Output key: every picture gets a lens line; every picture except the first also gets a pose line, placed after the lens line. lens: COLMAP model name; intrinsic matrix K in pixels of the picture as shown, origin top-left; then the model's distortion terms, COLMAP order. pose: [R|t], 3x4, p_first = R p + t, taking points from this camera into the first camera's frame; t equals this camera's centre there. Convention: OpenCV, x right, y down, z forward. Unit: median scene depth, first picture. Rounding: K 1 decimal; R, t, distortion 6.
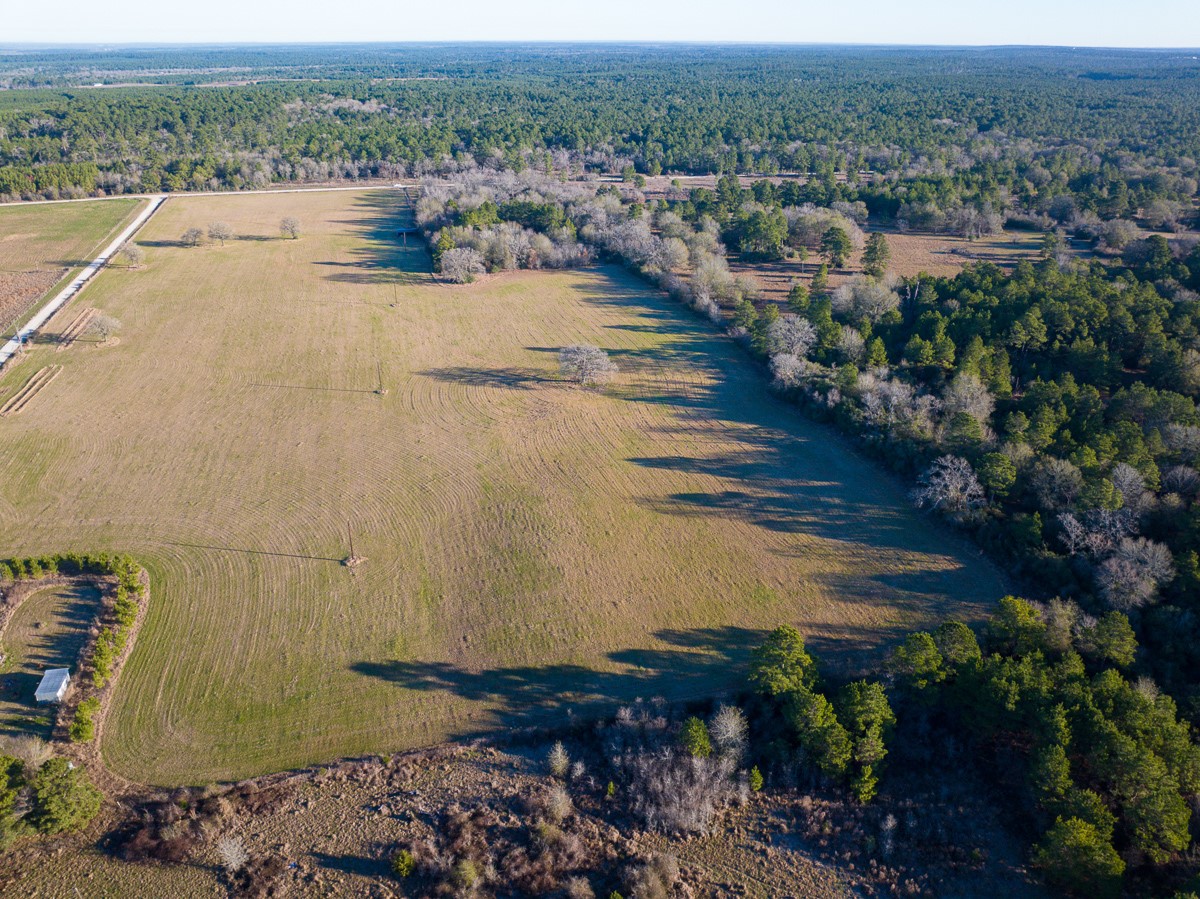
lens RADIAL K [[854.7, 0, 600.0], [0, 854.7, 449.5], [0, 0, 1]] dist [-0.035168, 0.010763]
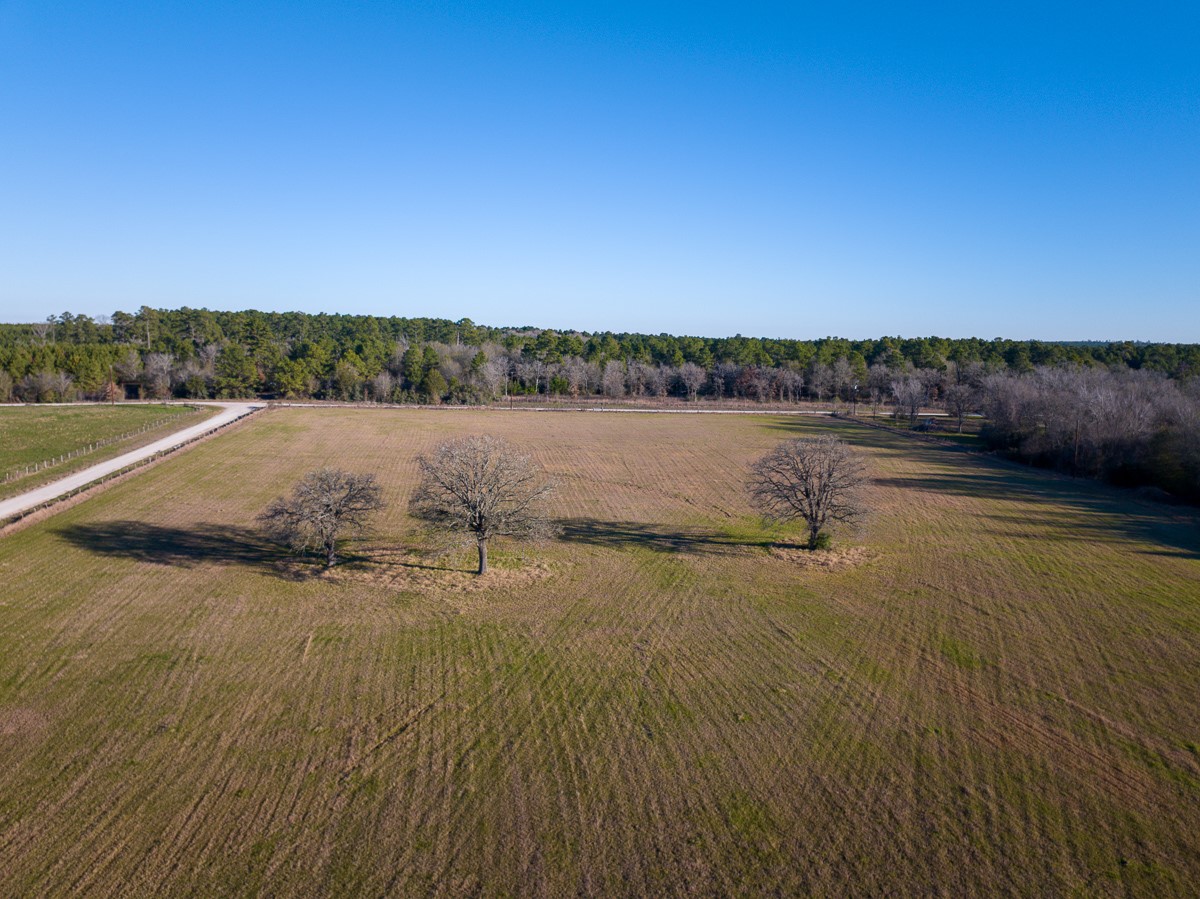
lens RADIAL K [[854.7, 0, 600.0], [0, 854.7, 449.5], [0, 0, 1]] dist [-0.035168, 0.010763]
pose [[0.993973, 0.036047, -0.103533, -0.307174], [-0.067487, 0.945437, -0.318738, -0.159419], [0.086394, 0.323804, 0.942171, 0.628733]]
